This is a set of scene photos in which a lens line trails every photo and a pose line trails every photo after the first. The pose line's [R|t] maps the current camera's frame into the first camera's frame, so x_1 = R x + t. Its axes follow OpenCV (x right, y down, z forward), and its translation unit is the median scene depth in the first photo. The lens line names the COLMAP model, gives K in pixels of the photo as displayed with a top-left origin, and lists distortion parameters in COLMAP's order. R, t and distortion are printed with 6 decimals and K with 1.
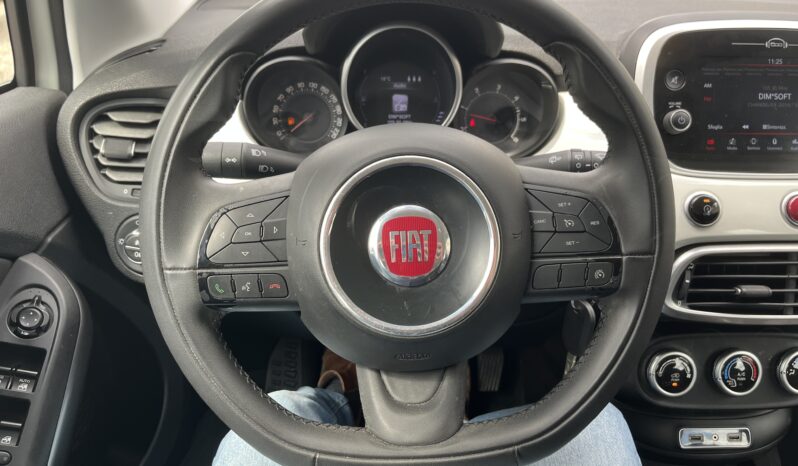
lens RADIAL K [[632.3, 0, 397.3], [0, 632.3, 237.2], [0, 0, 1]] dist [0.043421, -0.041757]
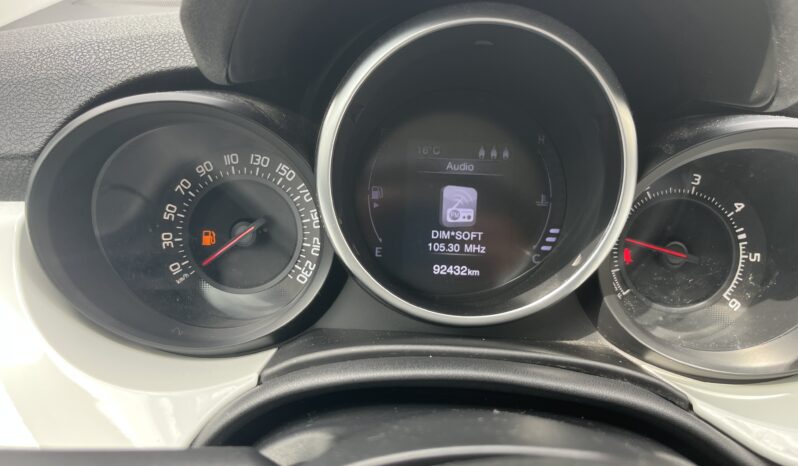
lens RADIAL K [[632.3, 0, 398.9], [0, 632.3, 230.2], [0, 0, 1]] dist [0.043421, -0.041757]
pose [[0.997950, 0.040549, -0.049517, -0.015333], [-0.044641, 0.995420, -0.084539, -0.159414], [0.045862, 0.086577, 0.995189, 0.577146]]
